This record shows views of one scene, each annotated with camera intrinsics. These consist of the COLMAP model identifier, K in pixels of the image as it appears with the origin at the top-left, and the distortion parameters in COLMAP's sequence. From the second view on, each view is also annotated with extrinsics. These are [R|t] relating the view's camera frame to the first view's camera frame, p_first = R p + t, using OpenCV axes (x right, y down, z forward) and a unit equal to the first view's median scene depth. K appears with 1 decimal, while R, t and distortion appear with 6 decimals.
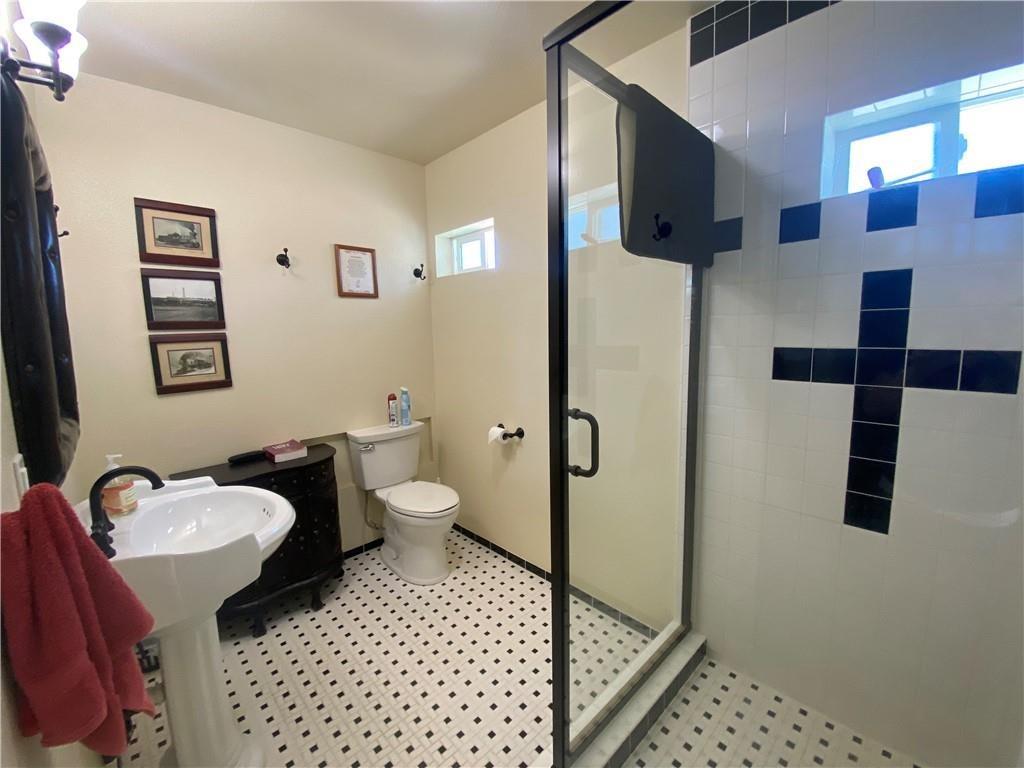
lens RADIAL K [[407.1, 0, 512.0], [0, 407.1, 384.0], [0, 0, 1]] dist [-0.000837, -0.000435]
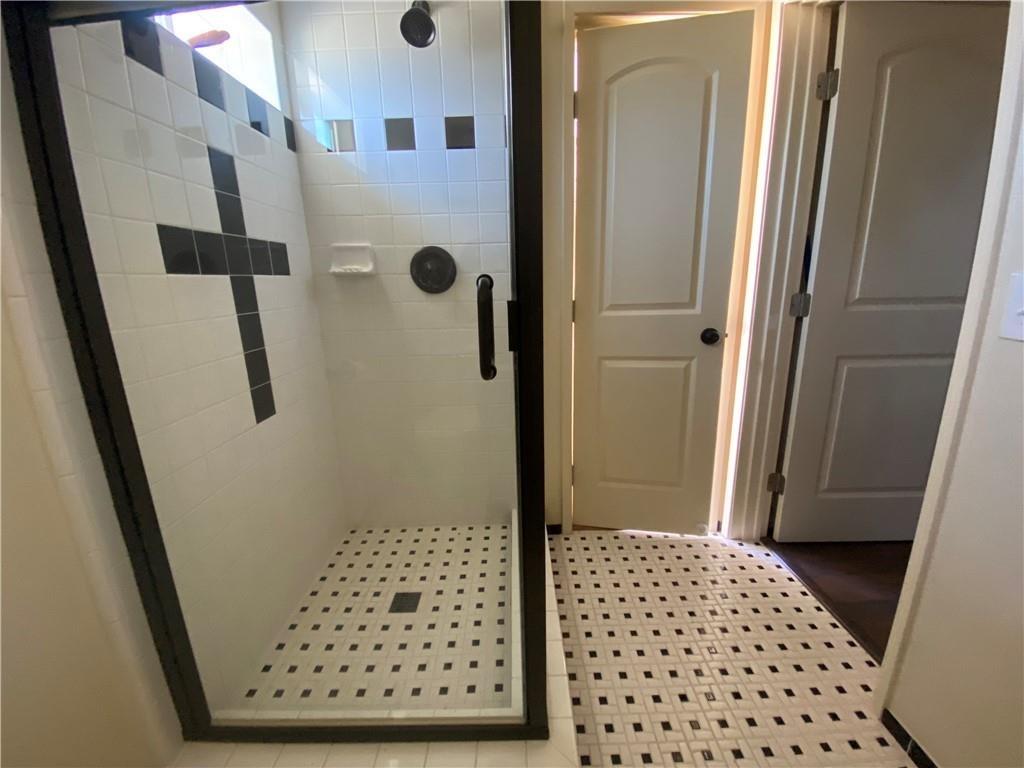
lens RADIAL K [[407.1, 0, 512.0], [0, 407.1, 384.0], [0, 0, 1]] dist [-0.000837, -0.000435]
pose [[-0.698606, -0.137998, 0.702072, -0.309184], [0.141060, 0.935404, 0.324225, 0.025322], [-0.701463, 0.325540, -0.634013, 1.258319]]
